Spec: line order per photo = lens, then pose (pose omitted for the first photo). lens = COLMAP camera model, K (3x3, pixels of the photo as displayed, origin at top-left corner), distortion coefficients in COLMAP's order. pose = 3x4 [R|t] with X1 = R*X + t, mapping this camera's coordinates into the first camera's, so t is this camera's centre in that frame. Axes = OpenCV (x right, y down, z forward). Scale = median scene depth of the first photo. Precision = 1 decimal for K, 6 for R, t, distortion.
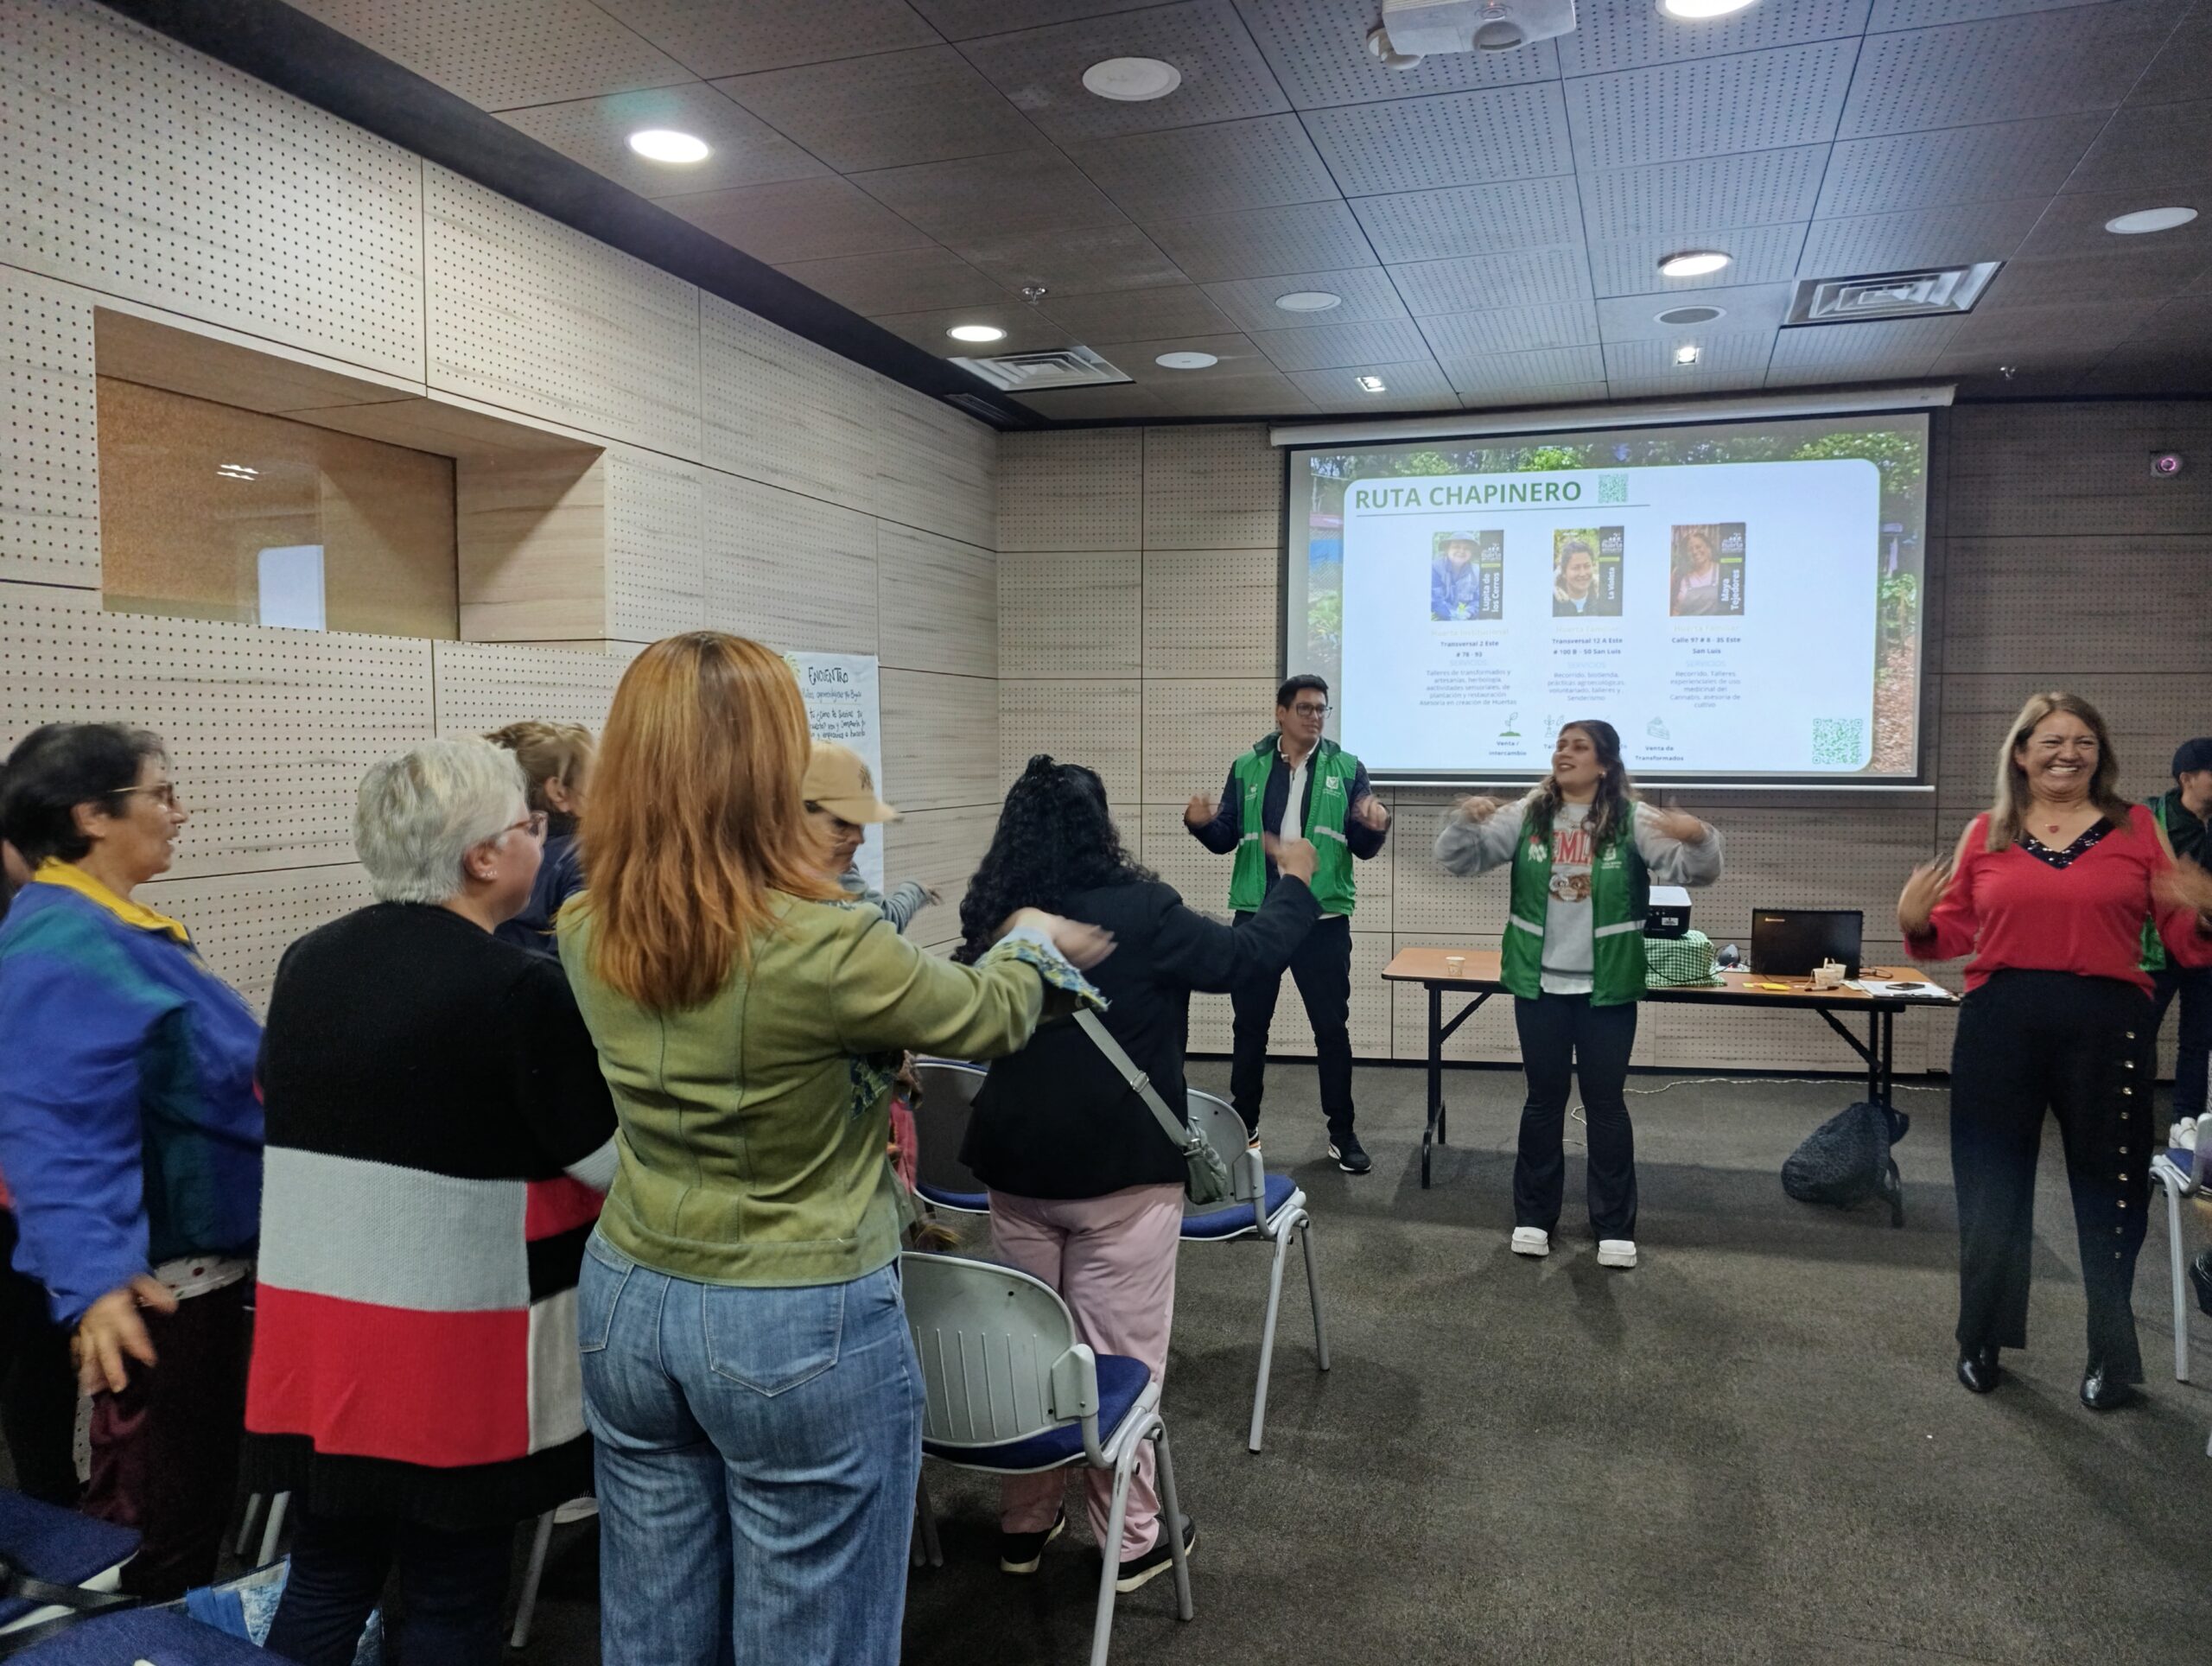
lens RADIAL K [[1529.7, 0, 1121.7], [0, 1529.7, 833.2], [0, 0, 1]] dist [-0.002649, -0.012372]
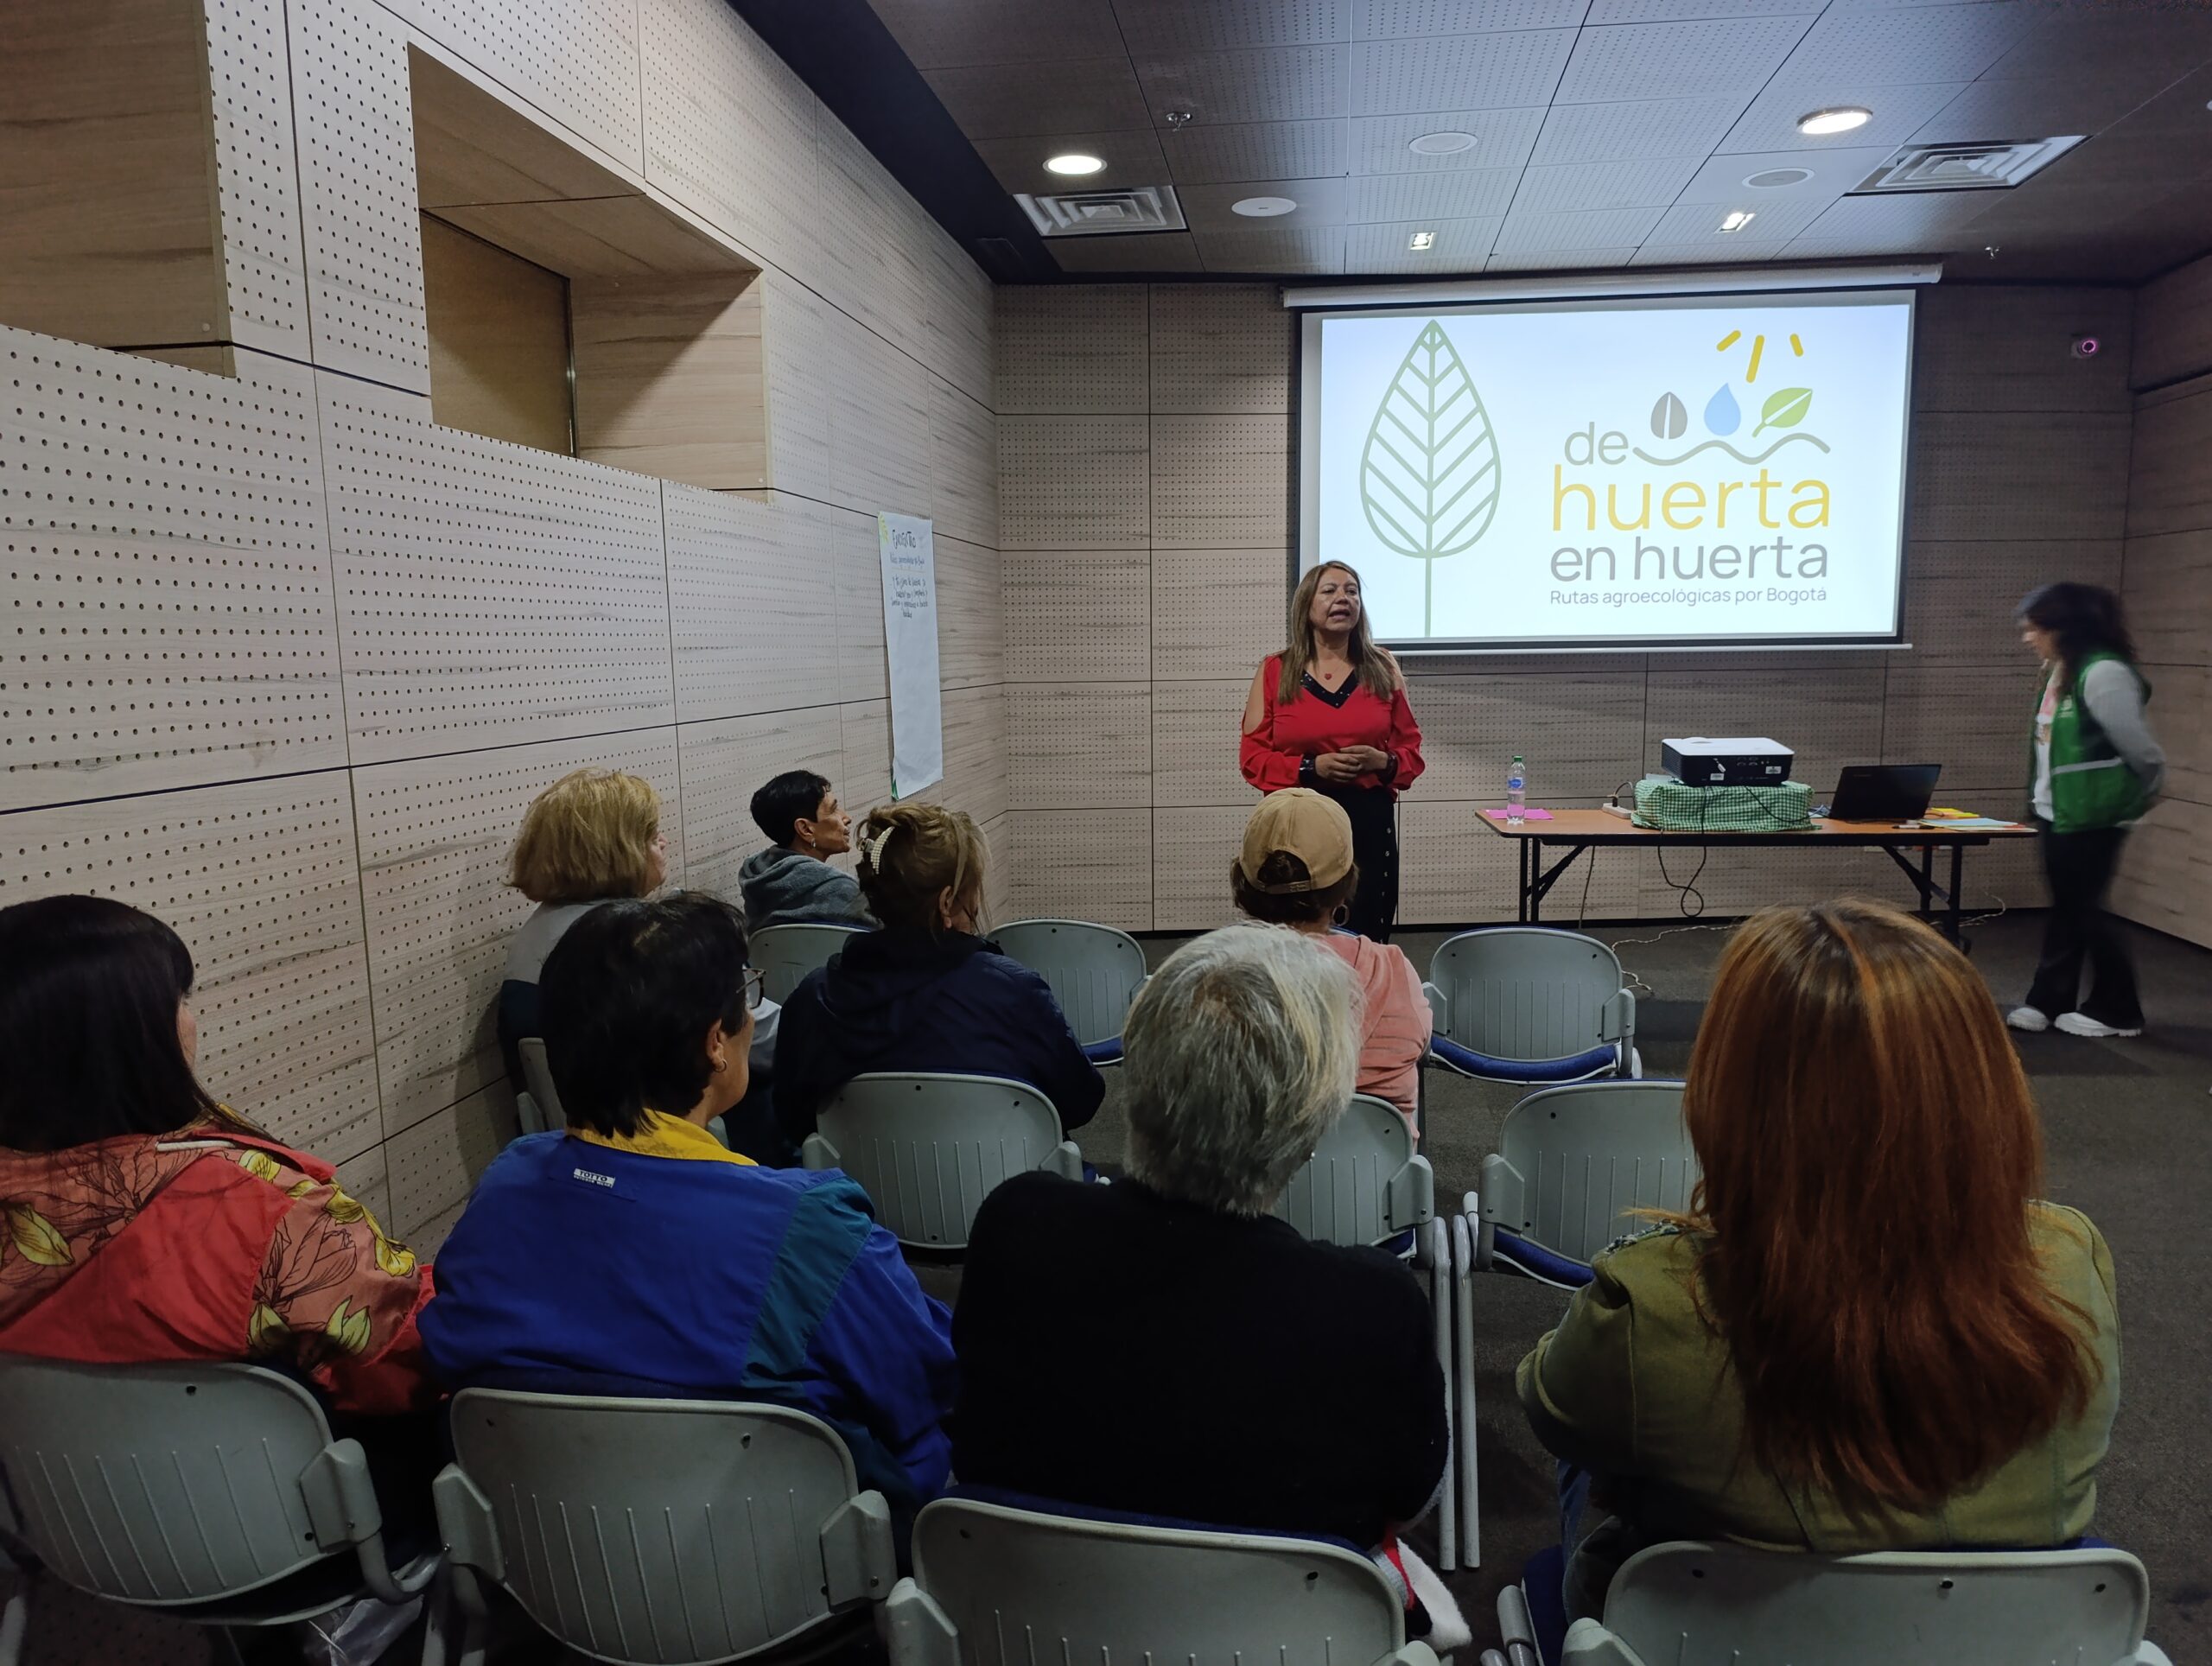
lens RADIAL K [[1529.7, 0, 1120.2], [0, 1529.7, 856.4], [0, 0, 1]] dist [-0.002649, -0.012372]
pose [[0.979951, -0.042239, 0.194708, -0.237608], [0.026835, 0.996346, 0.081081, 0.016328], [-0.197422, -0.074230, 0.977504, 0.046081]]
